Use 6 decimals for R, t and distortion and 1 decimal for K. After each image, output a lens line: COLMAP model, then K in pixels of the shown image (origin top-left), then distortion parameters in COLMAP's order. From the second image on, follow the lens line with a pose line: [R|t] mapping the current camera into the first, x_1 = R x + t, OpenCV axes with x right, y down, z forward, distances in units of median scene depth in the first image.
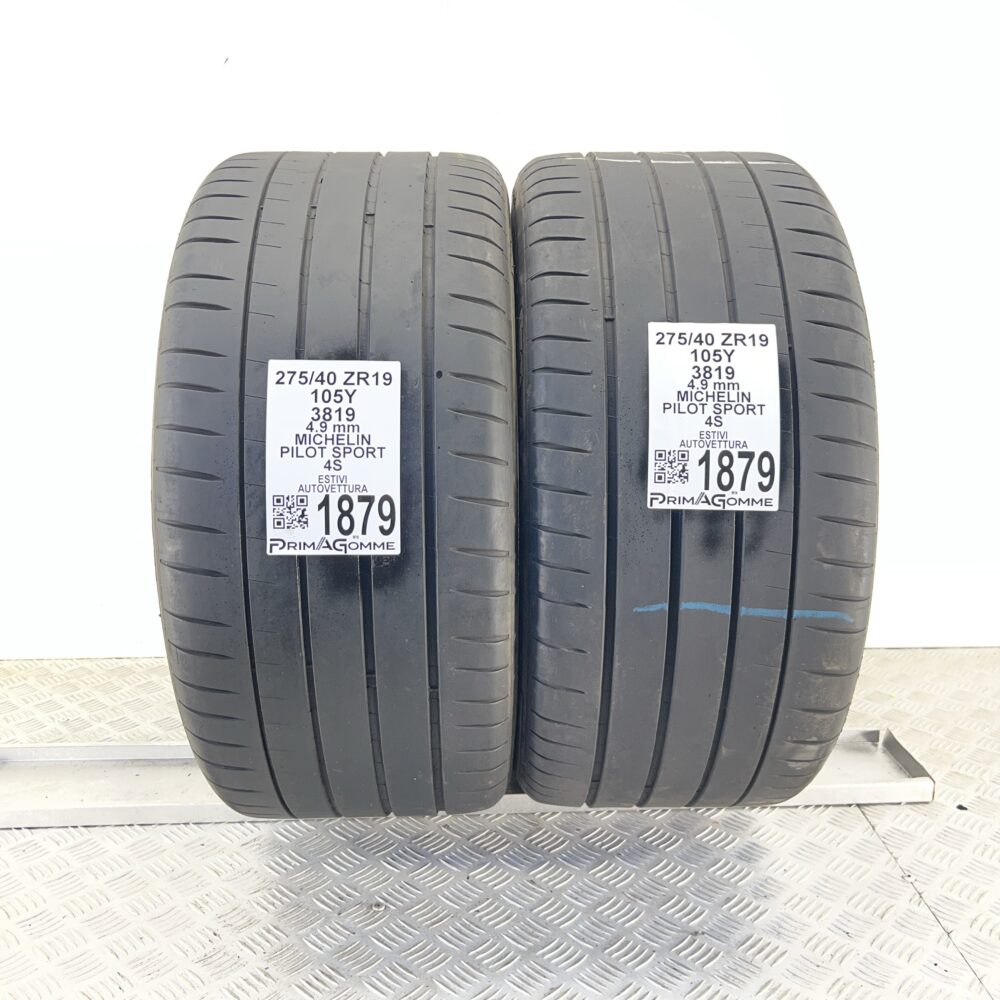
lens RADIAL K [[985.3, 0, 500.0], [0, 985.3, 500.0], [0, 0, 1]] dist [0.089040, -0.194094]
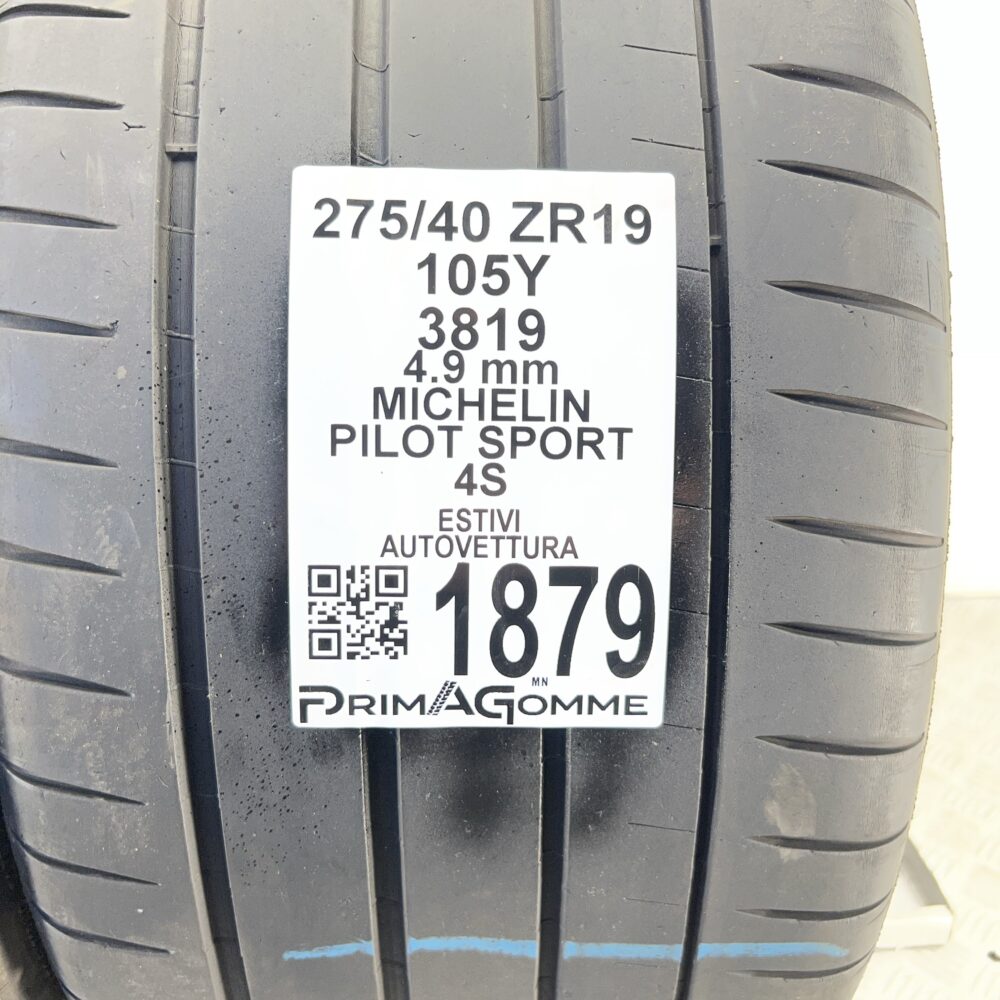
lens RADIAL K [[985.3, 0, 500.0], [0, 985.3, 500.0], [0, 0, 1]] dist [0.089040, -0.194094]
pose [[0.999578, -0.011927, 0.026479, 0.213475], [0.006259, 0.978819, 0.204633, -0.141347], [-0.028359, -0.204381, 0.978481, 0.668299]]
